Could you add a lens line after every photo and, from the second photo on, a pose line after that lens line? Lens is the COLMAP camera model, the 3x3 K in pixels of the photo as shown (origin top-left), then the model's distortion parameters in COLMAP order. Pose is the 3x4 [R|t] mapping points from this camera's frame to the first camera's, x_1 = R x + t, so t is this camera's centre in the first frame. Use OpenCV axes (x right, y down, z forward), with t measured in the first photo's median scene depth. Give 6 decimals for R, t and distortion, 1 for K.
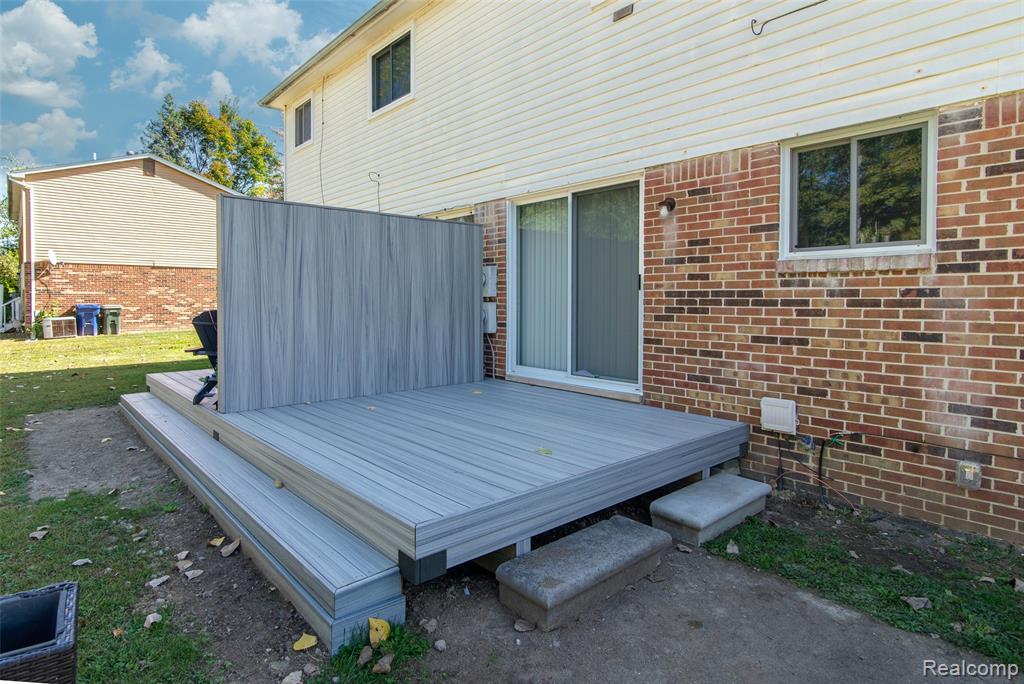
lens RADIAL K [[555.7, 0, 523.9], [0, 555.7, 304.0], [0, 0, 1]] dist [-0.000538, 0.000403]
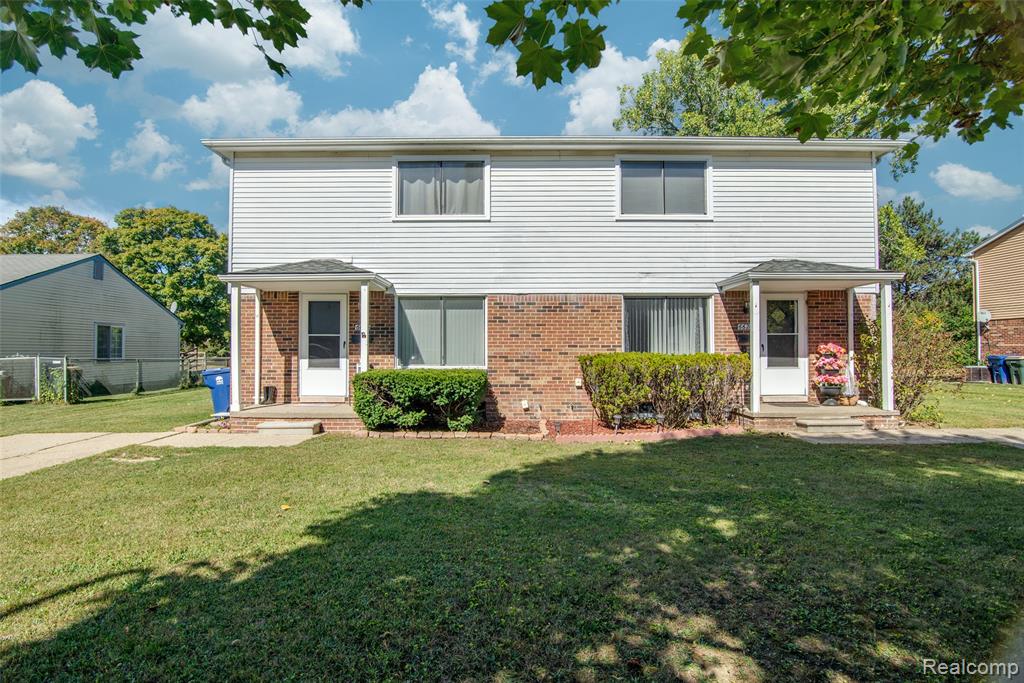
lens RADIAL K [[555.7, 0, 511.2], [0, 555.7, 338.1], [0, 0, 1]] dist [-0.000538, 0.000403]
pose [[-0.661439, -0.013796, -0.749872, 0.705340], [-0.006926, 0.999901, -0.012287, -0.013175], [0.749967, -0.002933, -0.661469, 0.979789]]
